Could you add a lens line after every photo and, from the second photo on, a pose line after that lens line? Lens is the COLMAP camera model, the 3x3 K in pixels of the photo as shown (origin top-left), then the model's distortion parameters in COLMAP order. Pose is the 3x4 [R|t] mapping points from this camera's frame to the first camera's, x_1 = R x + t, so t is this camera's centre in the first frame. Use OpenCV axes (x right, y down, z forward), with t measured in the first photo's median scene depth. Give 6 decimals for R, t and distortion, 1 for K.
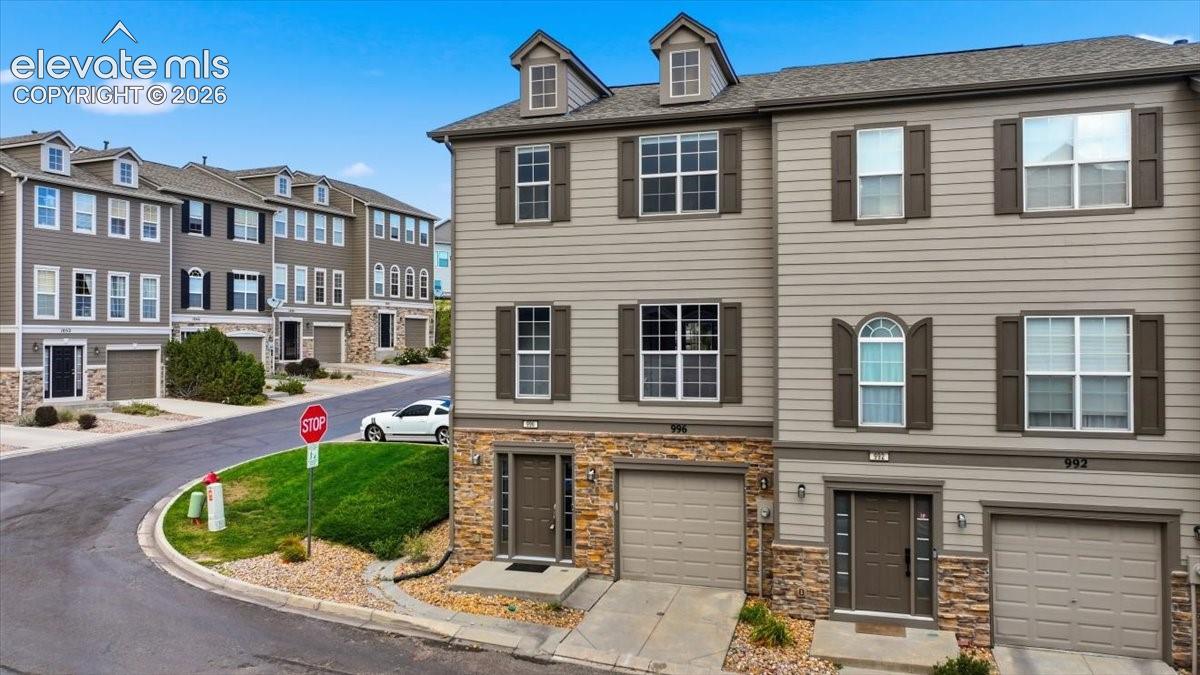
lens RADIAL K [[851.9, 0, 600.0], [0, 851.9, 337.5], [0, 0, 1]] dist [0.000191, 0.003027]
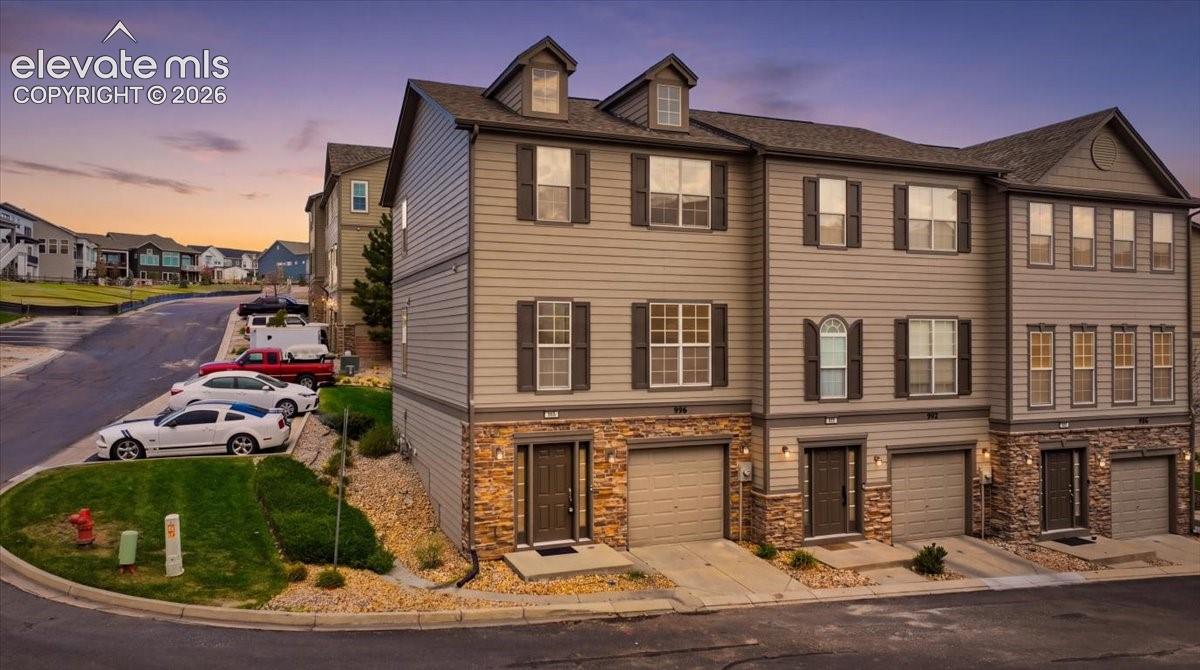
lens RADIAL K [[858.1, 0, 600.0], [0, 858.1, 335.0], [0, 0, 1]] dist [0.003094, 0.000026]
pose [[0.772849, 0.002553, 0.634584, -0.808976], [-0.004516, 0.999989, 0.001476, 0.002663], [-0.634573, -0.004006, 0.772852, 0.171207]]
